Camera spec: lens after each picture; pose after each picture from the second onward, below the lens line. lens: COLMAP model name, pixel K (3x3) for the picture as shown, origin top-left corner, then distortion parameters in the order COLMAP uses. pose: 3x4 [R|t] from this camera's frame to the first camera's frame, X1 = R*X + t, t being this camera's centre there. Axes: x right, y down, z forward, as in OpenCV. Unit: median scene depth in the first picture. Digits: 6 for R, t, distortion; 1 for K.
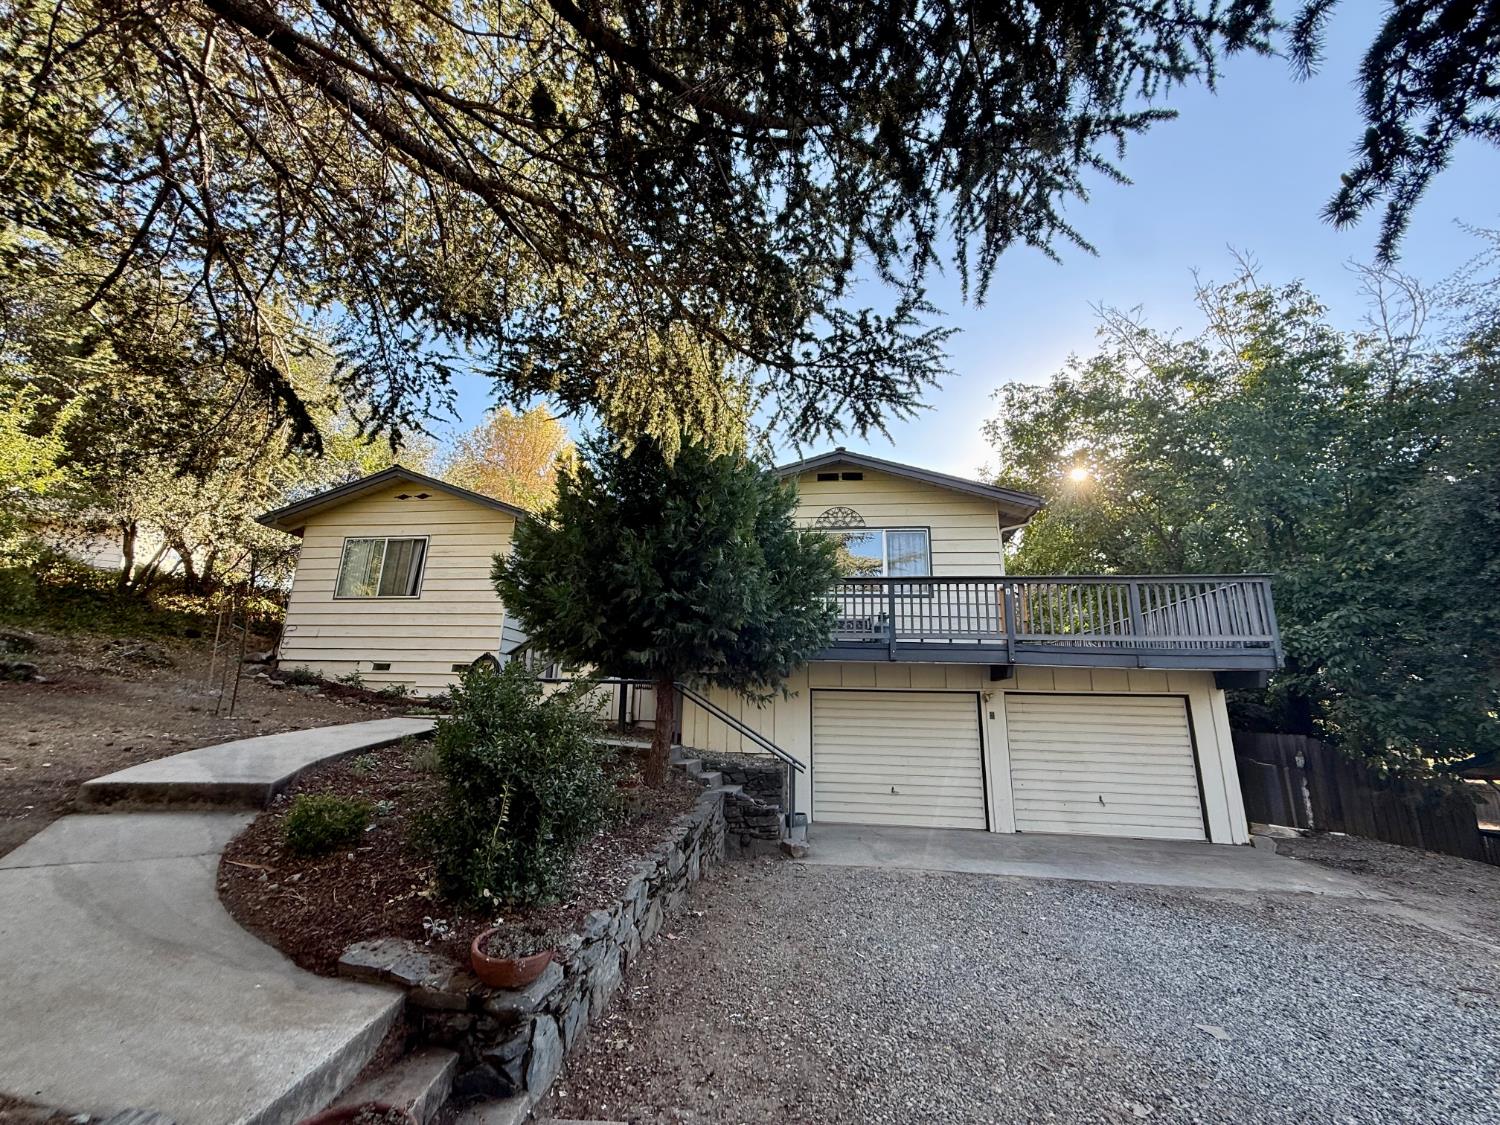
lens RADIAL K [[598.6, 0, 745.2], [0, 598.6, 562.9], [0, 0, 1]] dist [0.002873, 0.000132]
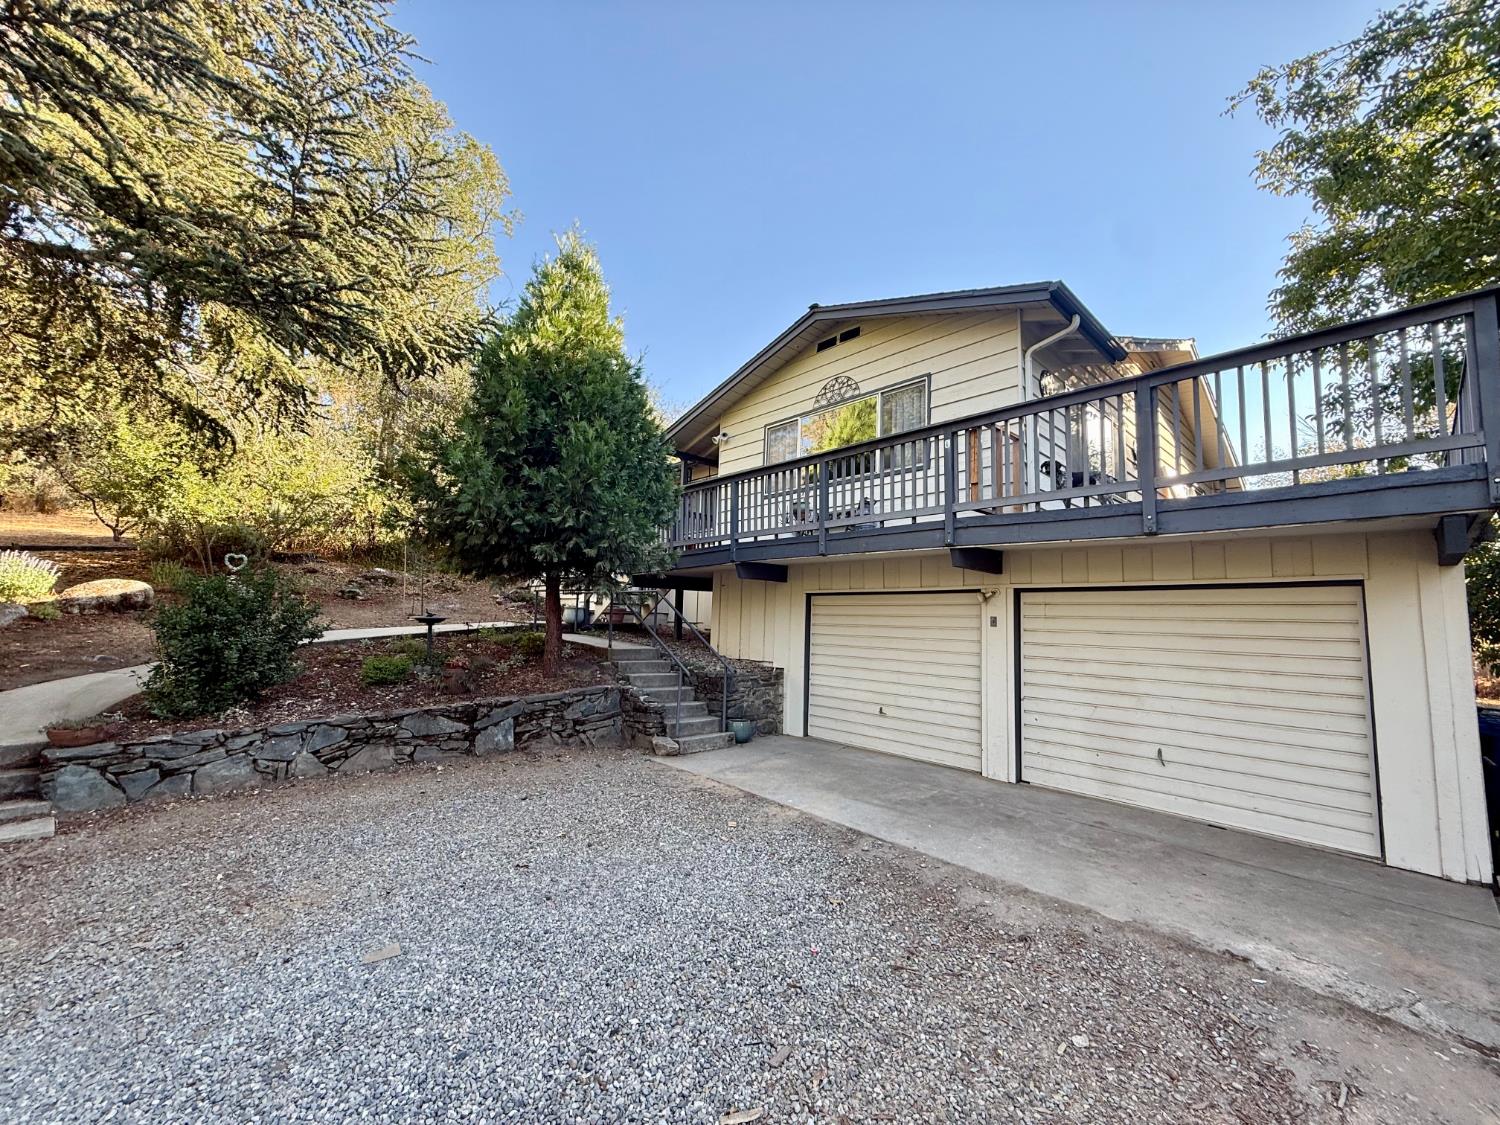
lens RADIAL K [[598.6, 0, 746.4], [0, 598.6, 564.5], [0, 0, 1]] dist [0.002873, 0.000132]
pose [[0.762720, -0.062208, -0.643730, 0.615092], [0.140803, 0.987459, 0.071405, 0.090563], [0.631215, -0.145101, 0.761914, 0.268875]]
